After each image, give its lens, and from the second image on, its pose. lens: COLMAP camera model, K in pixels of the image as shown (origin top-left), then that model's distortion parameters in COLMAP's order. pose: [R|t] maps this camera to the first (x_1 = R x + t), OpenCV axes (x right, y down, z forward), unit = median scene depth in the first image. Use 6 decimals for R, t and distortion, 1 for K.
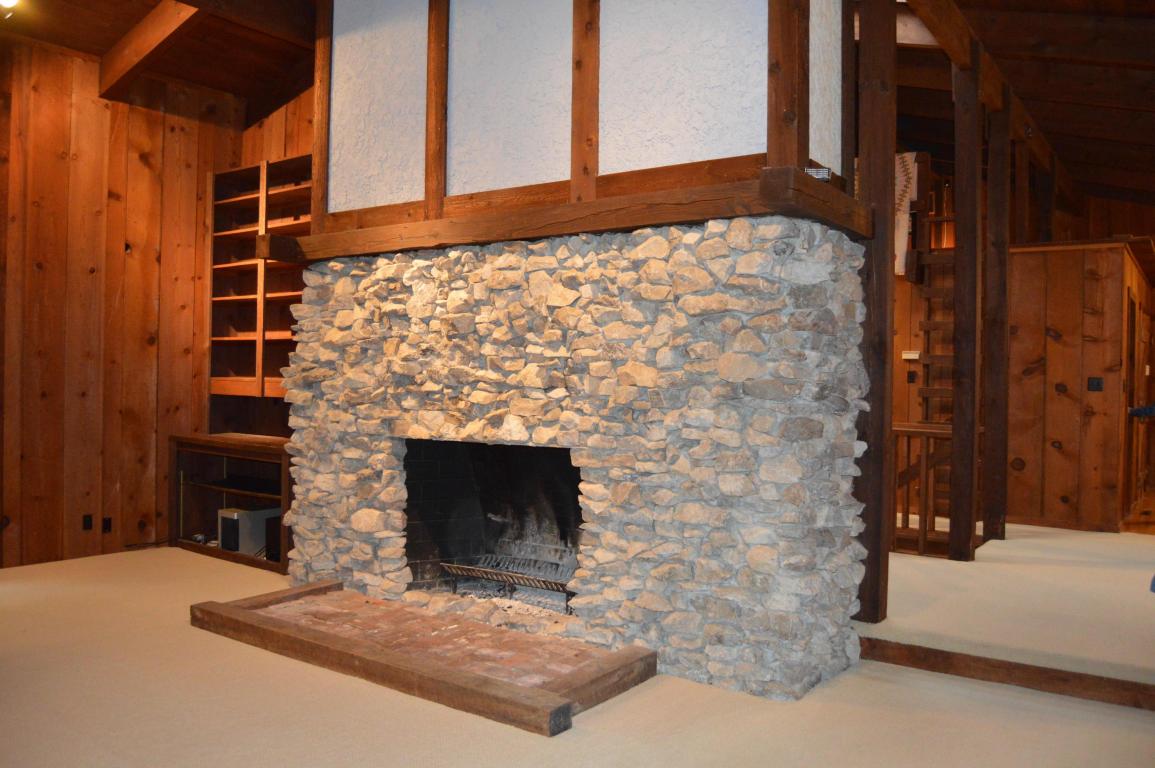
lens RADIAL K [[915.7, 0, 577.5], [0, 915.7, 384.0], [0, 0, 1]] dist [-0.099715, 0.045753]
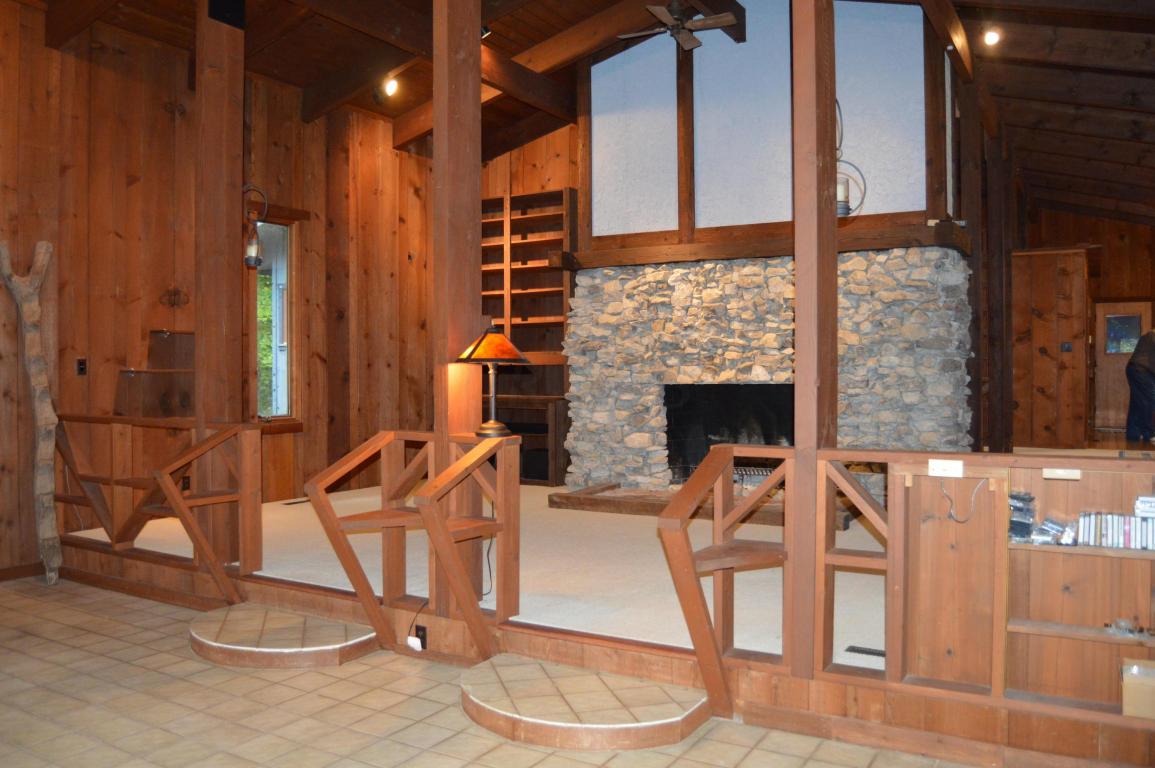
lens RADIAL K [[915.7, 0, 577.5], [0, 915.7, 384.0], [0, 0, 1]] dist [-0.099715, 0.045753]
pose [[0.995679, -0.022011, 0.090220, -0.507386], [0.021040, 0.999710, 0.011695, 0.039026], [-0.090451, -0.009746, 0.995853, -0.552233]]
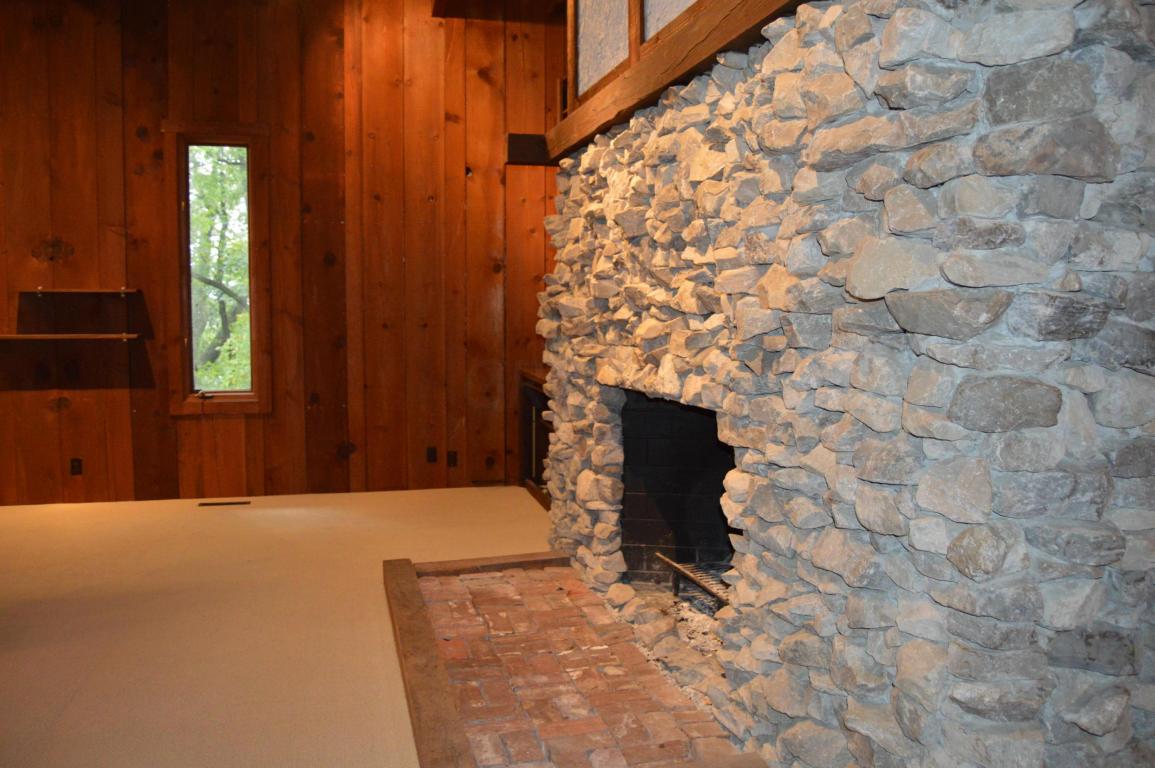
lens RADIAL K [[915.7, 0, 577.5], [0, 915.7, 384.0], [0, 0, 1]] dist [-0.099715, 0.045753]
pose [[0.772215, 0.039573, -0.634128, 0.281993], [0.008110, 0.997363, 0.072116, 0.006135], [0.635310, -0.060832, 0.769858, 0.422771]]
